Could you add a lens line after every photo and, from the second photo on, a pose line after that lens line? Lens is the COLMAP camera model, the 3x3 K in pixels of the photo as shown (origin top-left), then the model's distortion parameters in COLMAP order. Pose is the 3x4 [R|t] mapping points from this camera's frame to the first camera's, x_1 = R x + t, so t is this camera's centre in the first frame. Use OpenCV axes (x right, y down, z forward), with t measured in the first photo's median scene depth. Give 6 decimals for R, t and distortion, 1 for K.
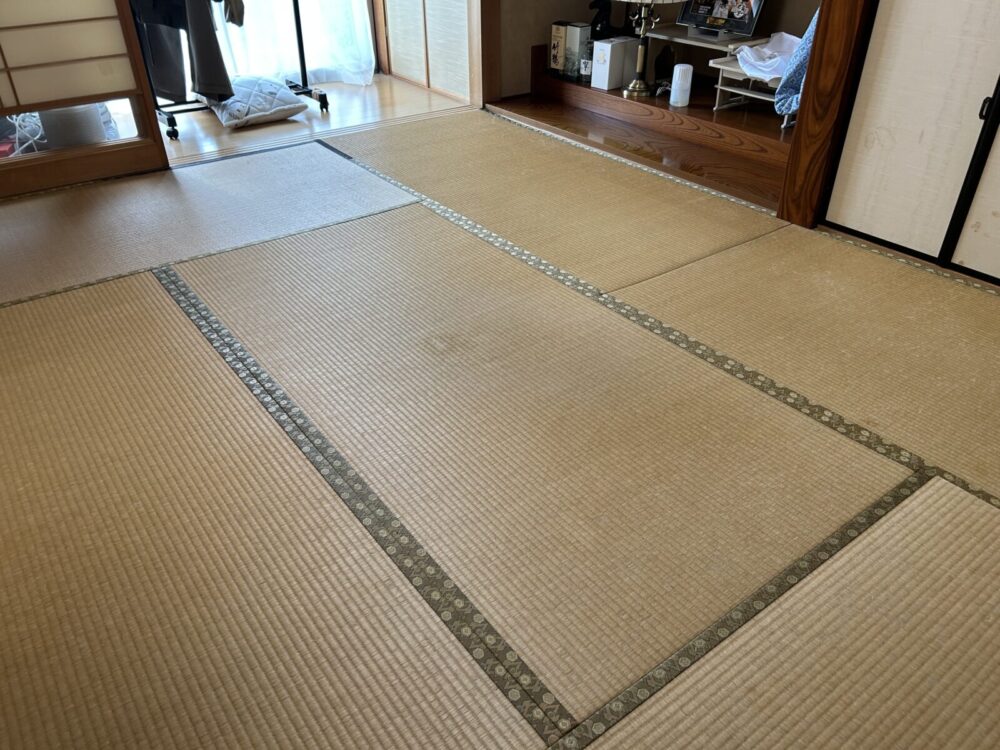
lens RADIAL K [[761.5, 0, 504.1], [0, 761.5, 378.4], [0, 0, 1]] dist [0.041249, -0.050479]
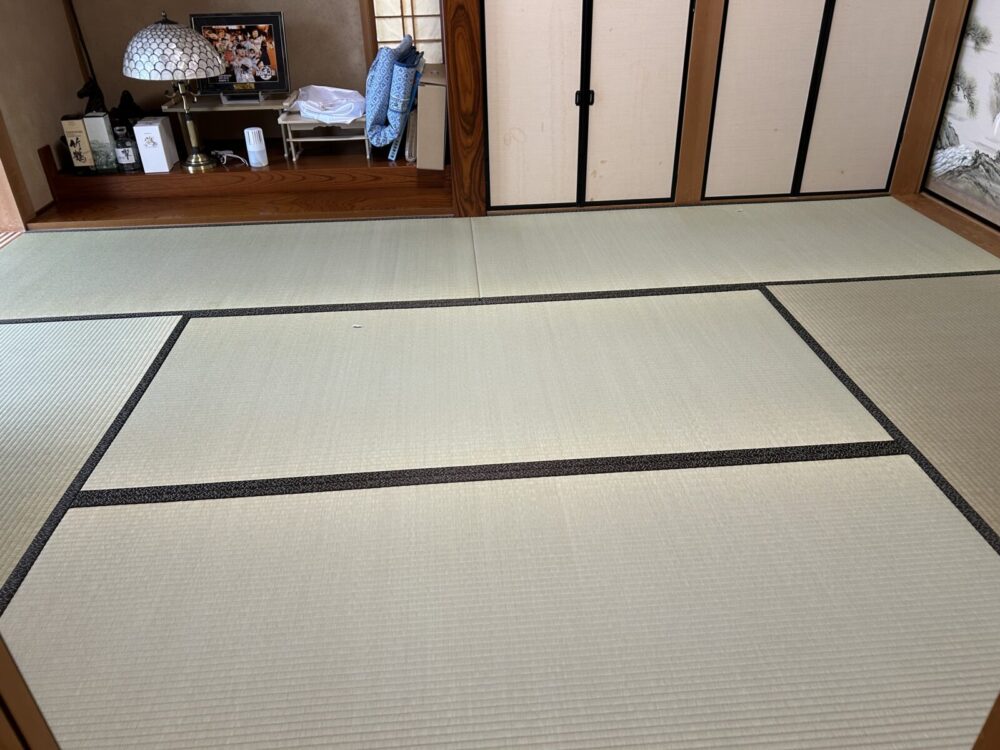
lens RADIAL K [[756.3, 0, 502.1], [0, 756.3, 386.9], [0, 0, 1]] dist [0.043780, -0.049531]
pose [[0.535440, -0.440050, 0.720874, -0.485158], [0.478484, 0.861398, 0.170431, -0.113032], [-0.695958, 0.253671, 0.671784, 0.140684]]
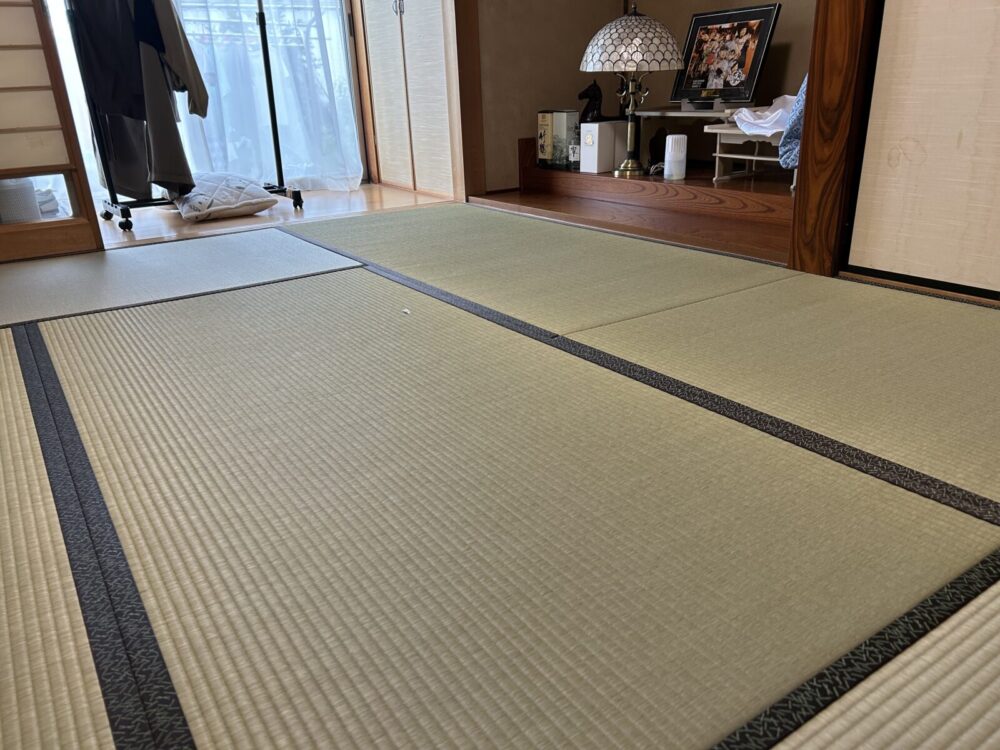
lens RADIAL K [[758.4, 0, 500.1], [0, 758.4, 387.3], [0, 0, 1]] dist [0.036208, -0.041437]
pose [[0.998043, -0.013314, -0.061091, 0.076384], [0.001047, 0.980486, -0.196584, 0.057197], [0.062516, 0.196135, 0.978582, 0.164308]]
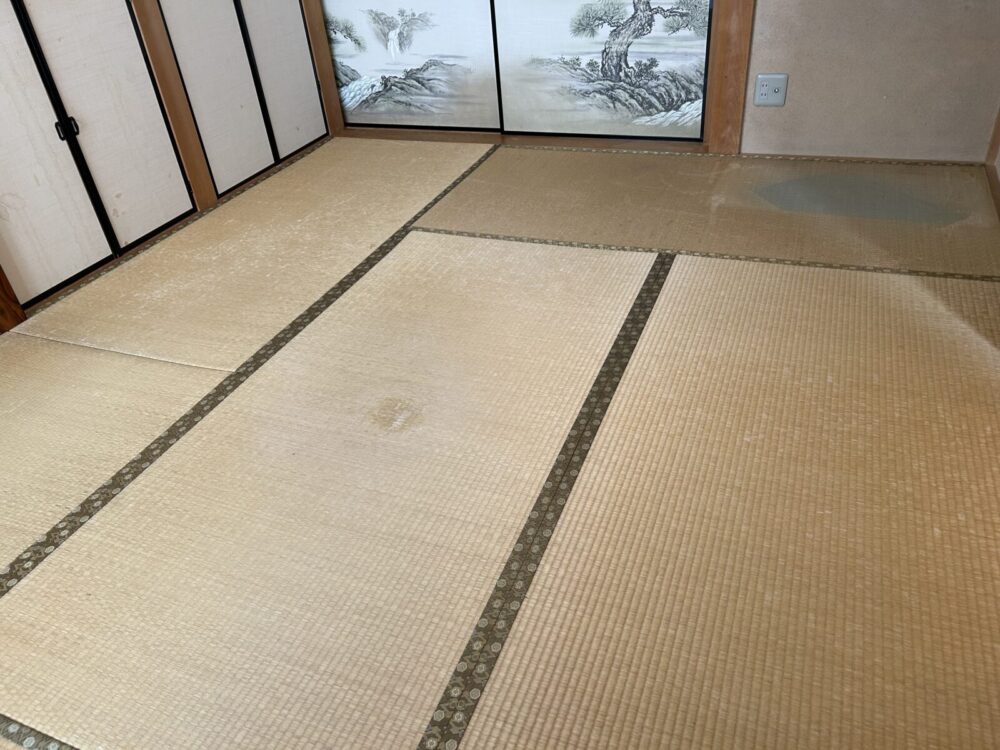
lens RADIAL K [[765.7, 0, 498.5], [0, 765.7, 362.9], [0, 0, 1]] dist [0.037777, -0.008483]
pose [[-0.523046, -0.429241, 0.736325, -0.468167], [0.536321, 0.505677, 0.675759, -0.375310], [-0.662406, 0.748360, -0.034281, 0.520246]]
